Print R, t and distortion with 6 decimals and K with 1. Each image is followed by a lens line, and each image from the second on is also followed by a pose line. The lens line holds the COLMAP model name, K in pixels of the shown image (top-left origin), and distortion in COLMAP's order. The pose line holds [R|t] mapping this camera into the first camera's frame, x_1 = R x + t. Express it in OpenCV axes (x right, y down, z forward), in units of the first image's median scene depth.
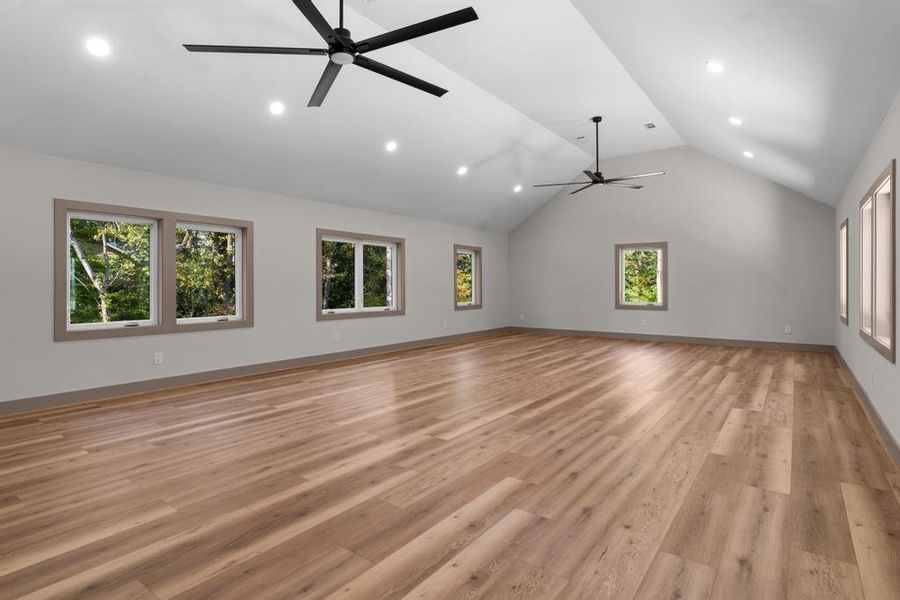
lens RADIAL K [[446.7, 0, 450.6], [0, 446.7, 283.6], [0, 0, 1]] dist [0.000008, 0.000785]
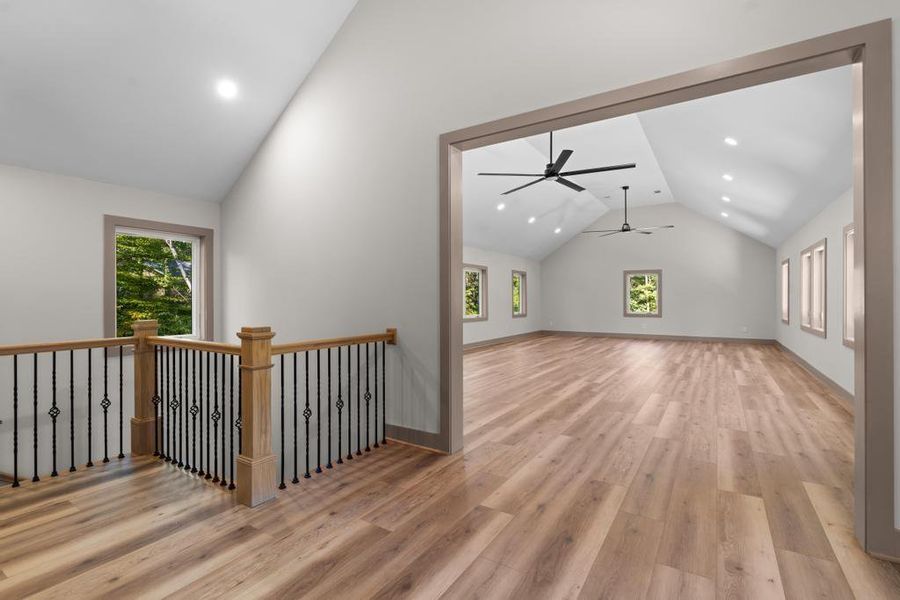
lens RADIAL K [[412.6, 0, 449.9], [0, 412.6, 288.4], [0, 0, 1]] dist [0.000393, 0.001078]
pose [[0.996644, 0.001057, 0.081854, -0.328217], [0.000991, 0.999687, -0.024984, 0.001030], [-0.081855, 0.024982, 0.996331, -0.280191]]
